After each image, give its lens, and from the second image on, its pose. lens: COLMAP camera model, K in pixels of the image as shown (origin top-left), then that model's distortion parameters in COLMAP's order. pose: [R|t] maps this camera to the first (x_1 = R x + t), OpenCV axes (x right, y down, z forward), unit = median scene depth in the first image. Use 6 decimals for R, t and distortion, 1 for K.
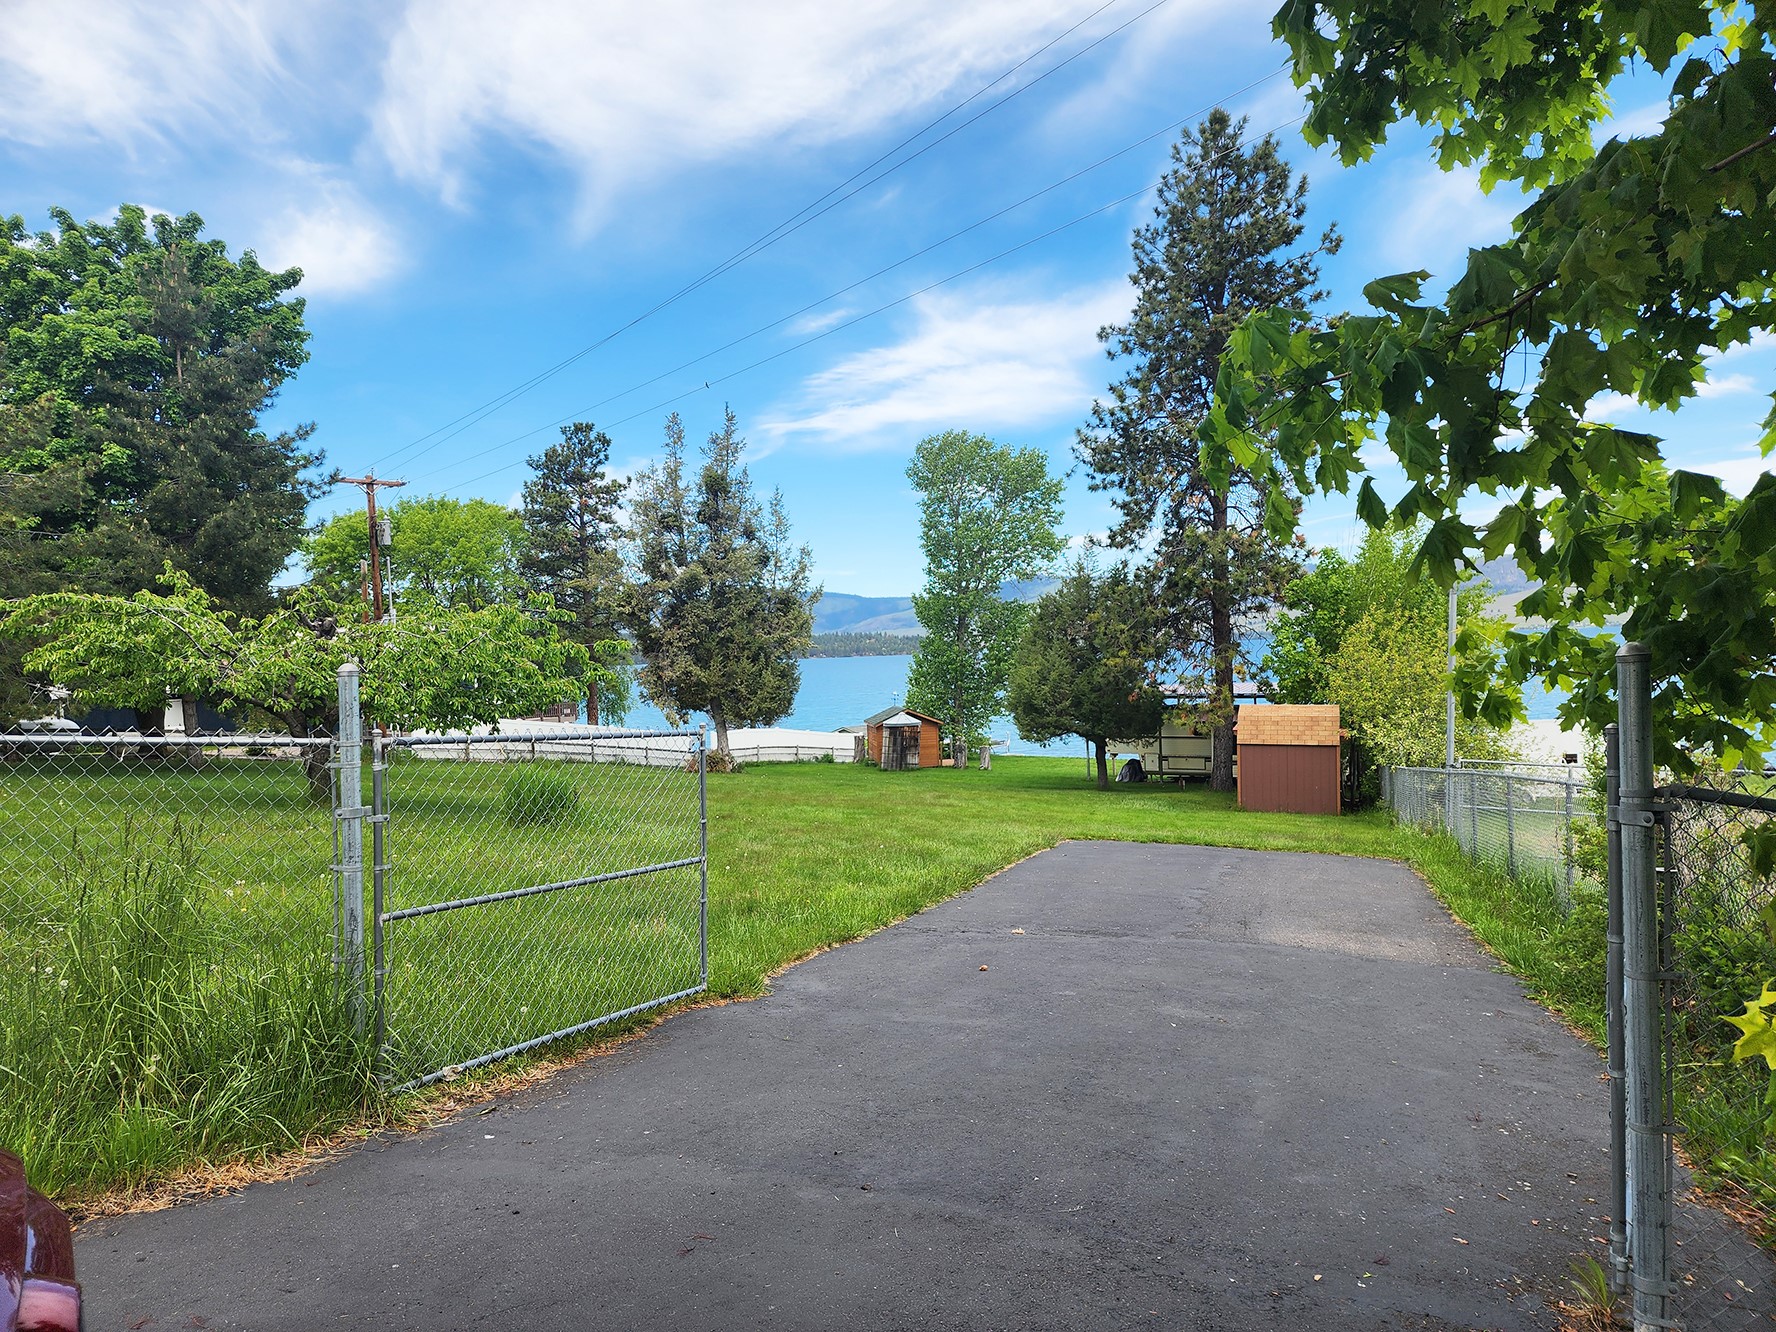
lens RADIAL K [[1258.2, 0, 889.2], [0, 1258.2, 695.8], [0, 0, 1]] dist [0.068406, -0.189153]
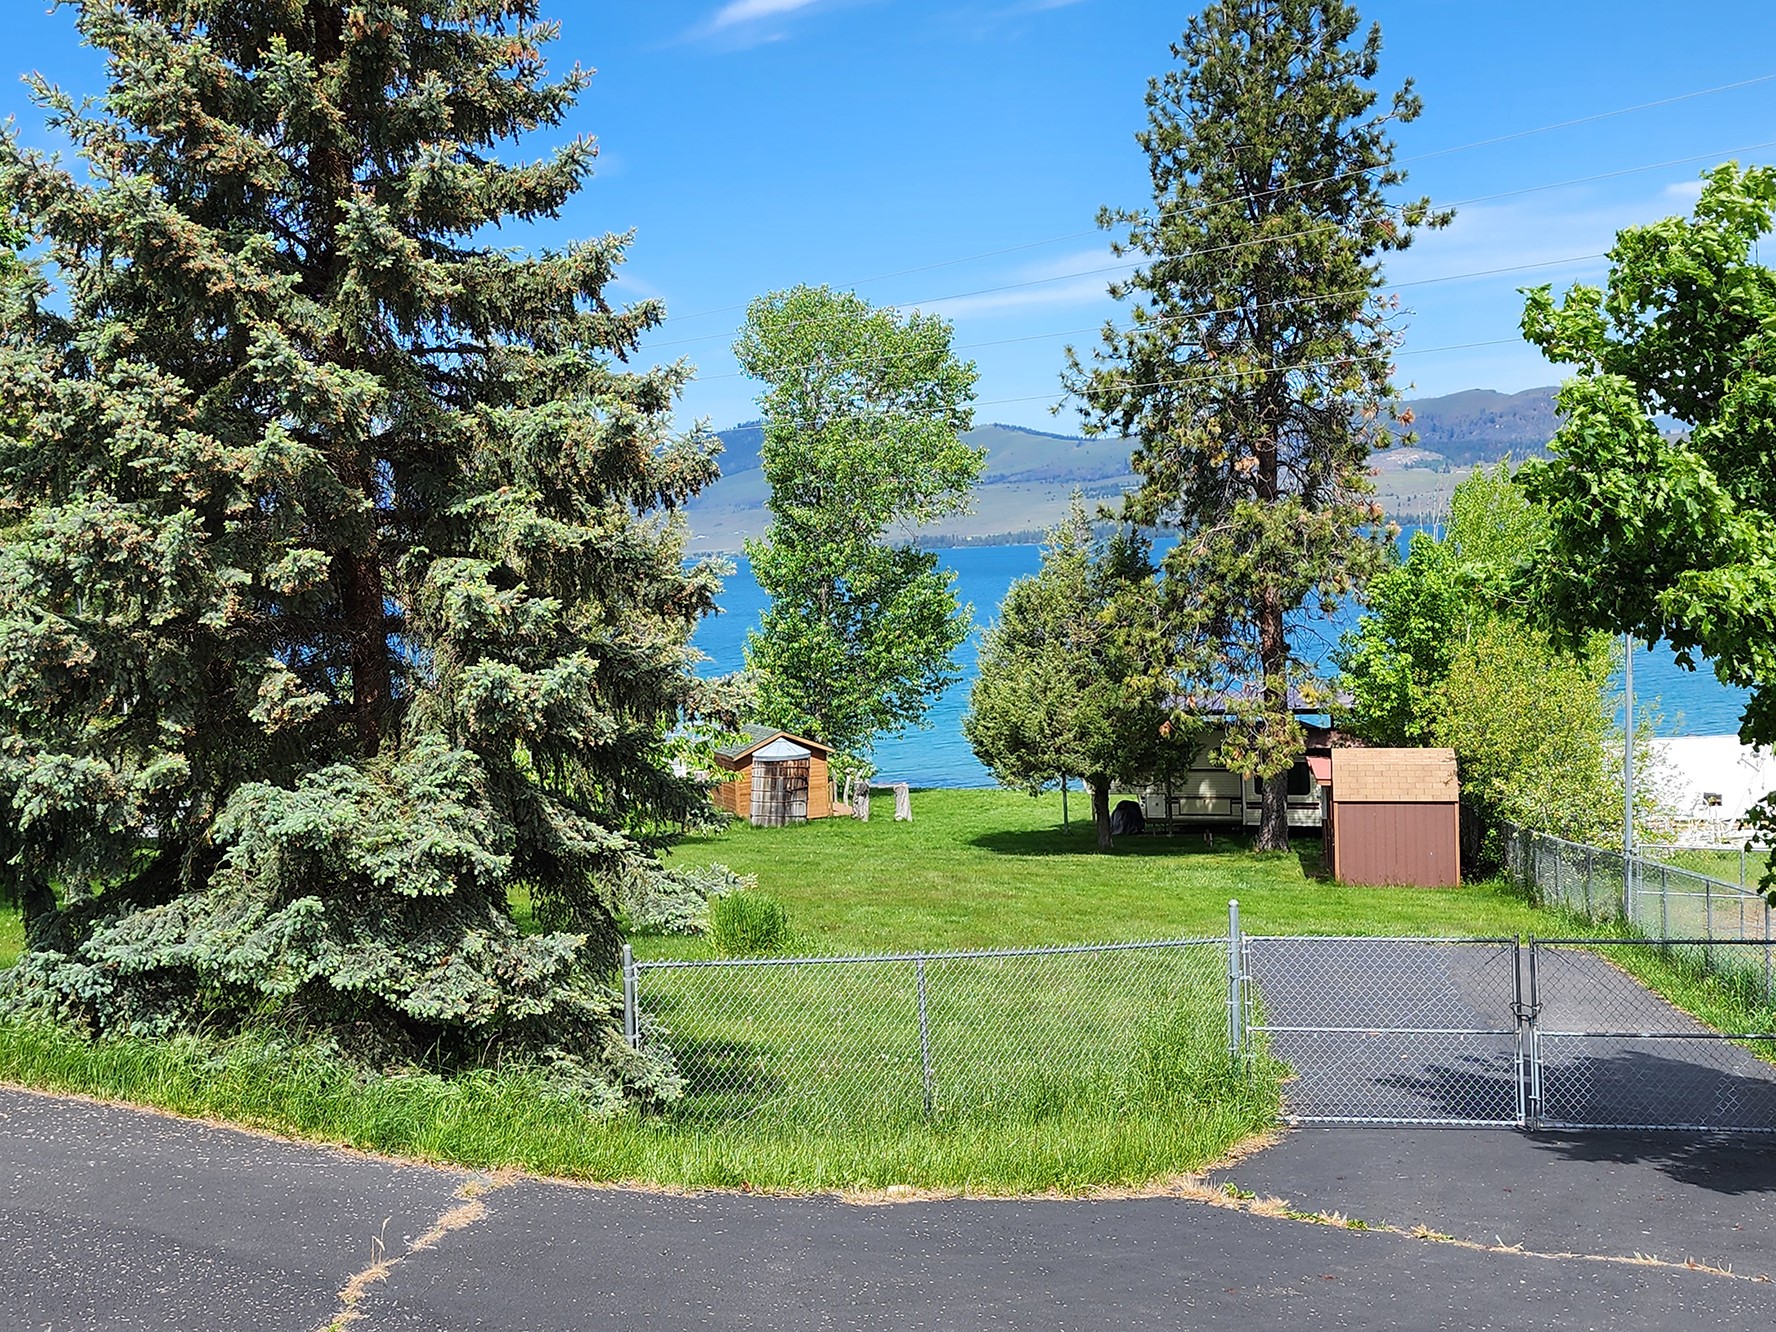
lens RADIAL K [[2465.0, 0, 888.0], [0, 2465.0, 666.0], [0, 0, 1]] dist [0.189556, -1.461394]
pose [[0.982029, -0.020187, 0.187646, -0.206871], [0.016731, 0.999660, 0.019985, -0.058574], [-0.187986, -0.016486, 0.982033, -0.339571]]
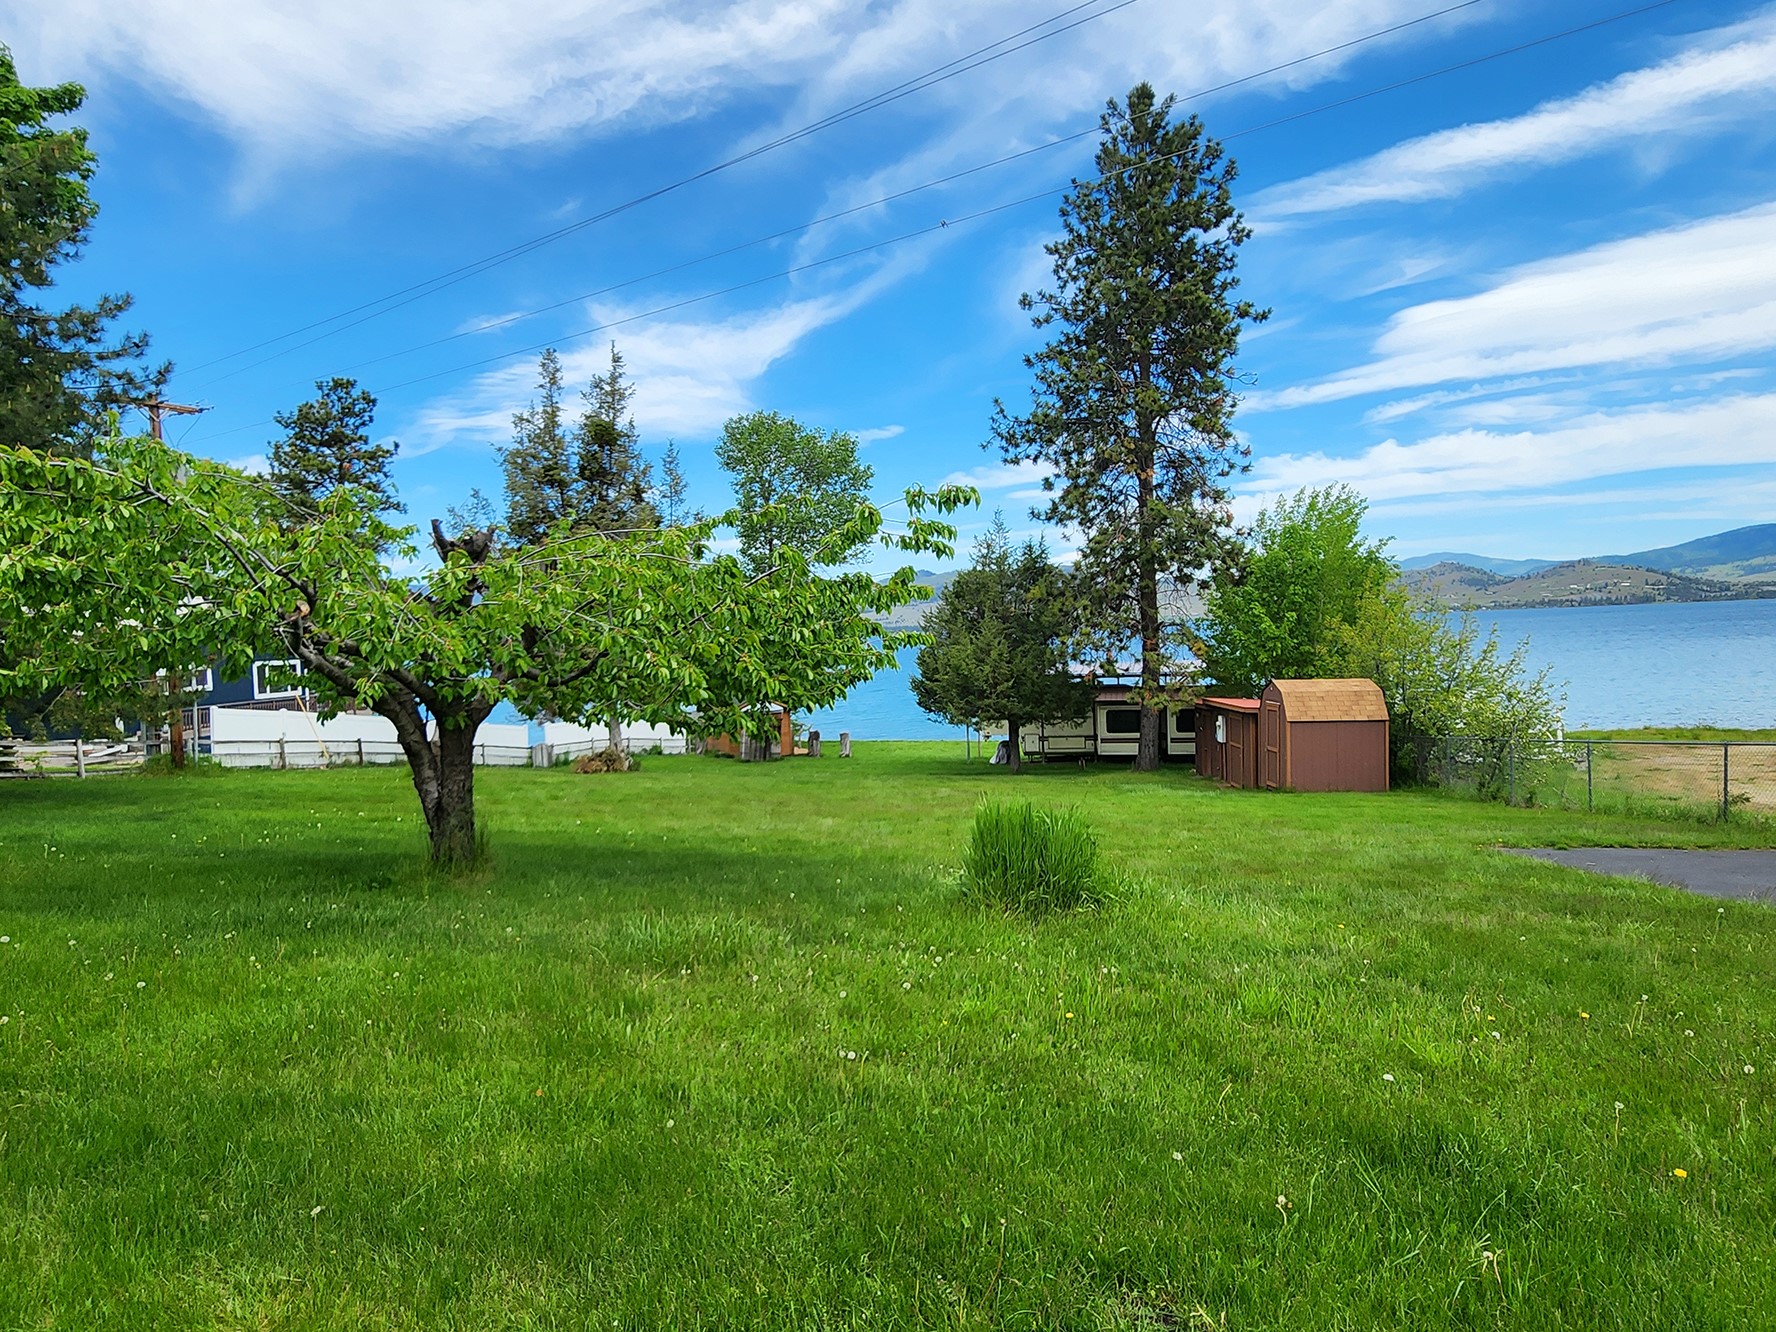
lens RADIAL K [[1104.6, 0, 879.3], [0, 1104.6, 694.4], [0, 0, 1]] dist [-0.012766, -0.001188]
pose [[0.944982, -0.016792, 0.326690, -0.205192], [0.015494, 0.999858, 0.006575, 0.006805], [-0.326754, -0.001151, 0.945109, 0.223890]]
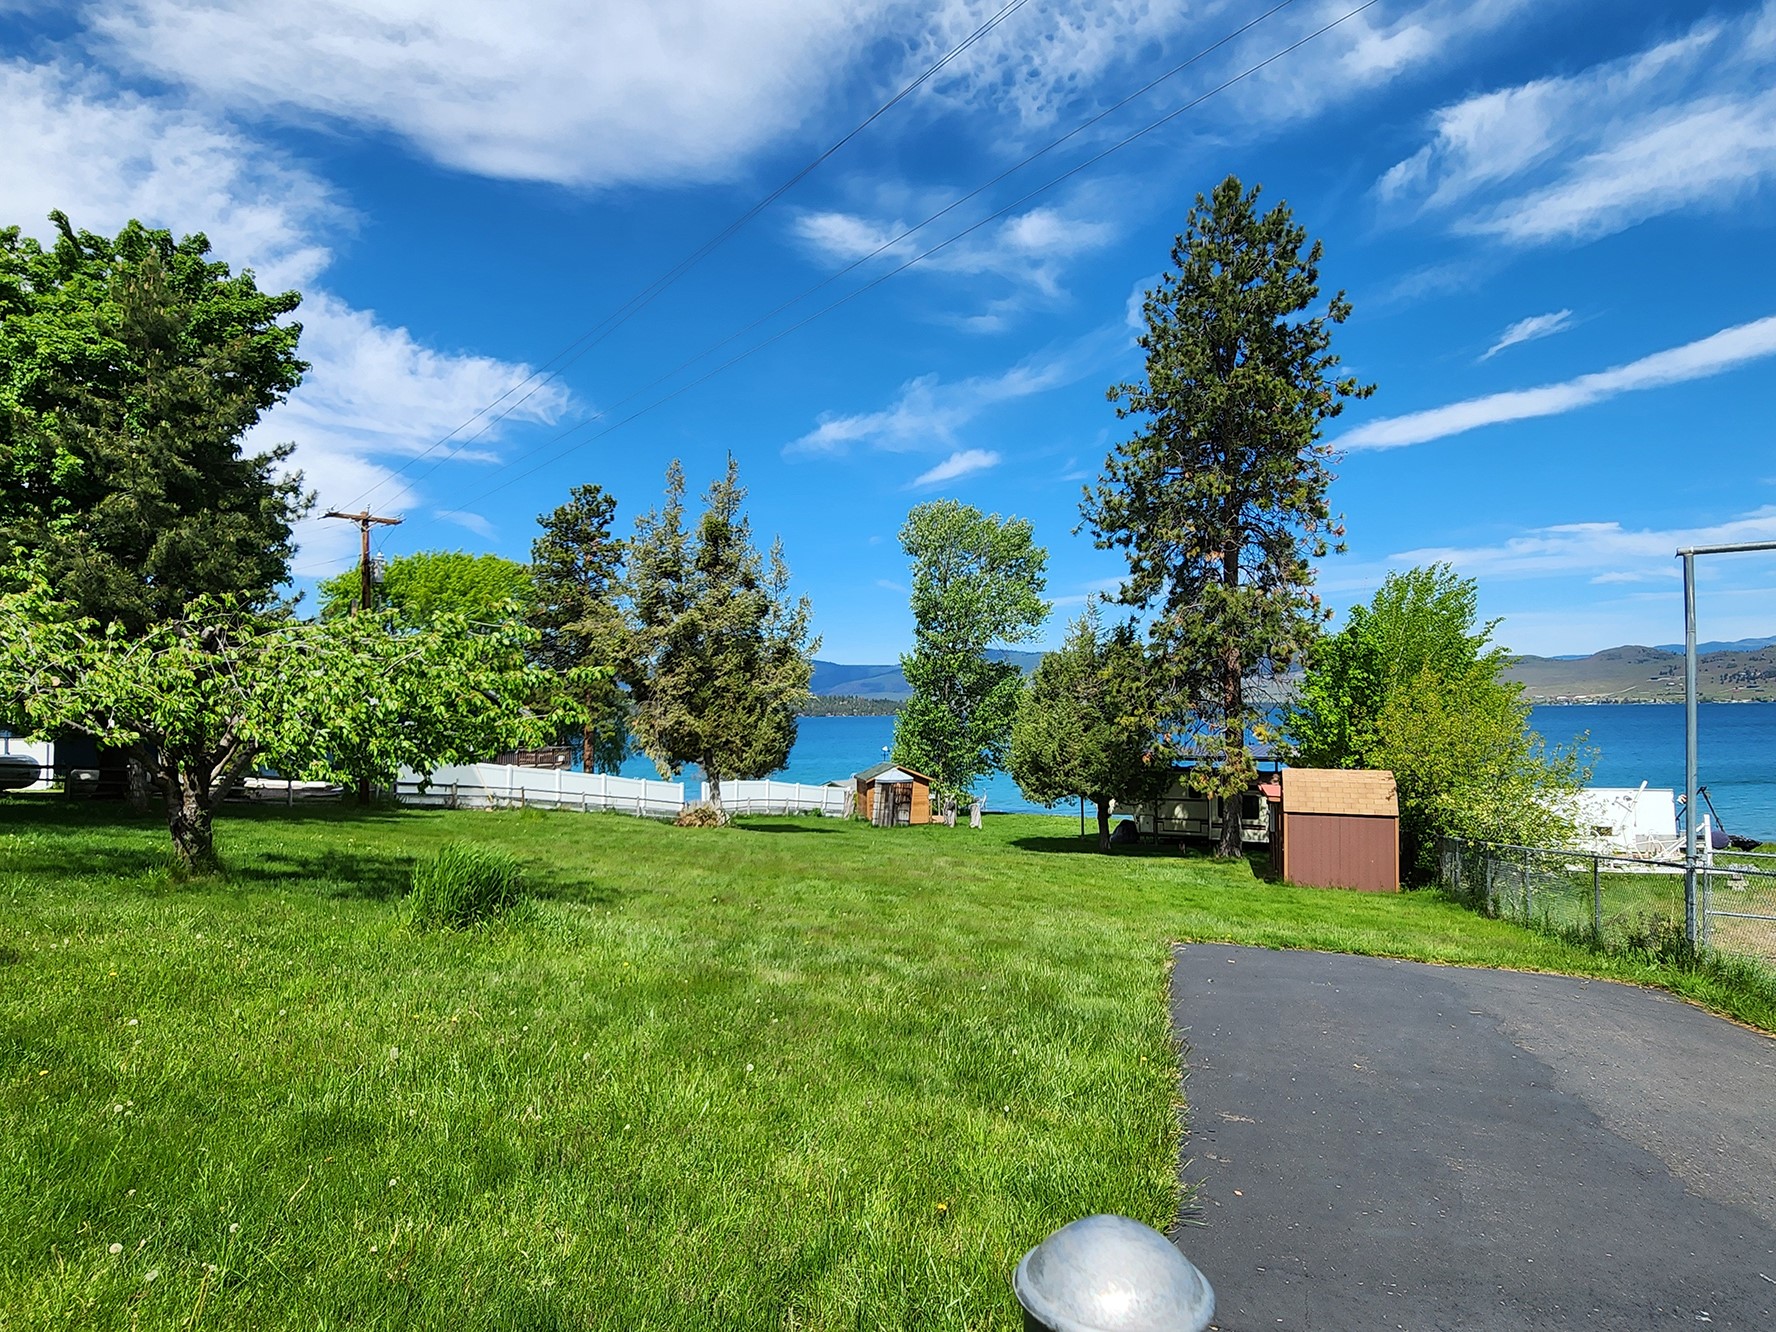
lens RADIAL K [[1073.8, 0, 886.6], [0, 1073.8, 691.2], [0, 0, 1]] dist [-0.035820, -0.018217]
pose [[0.999281, 0.025805, 0.027789, -0.024770], [-0.024123, 0.997953, -0.059228, 0.003108], [-0.029260, 0.058515, 0.997858, 0.166438]]
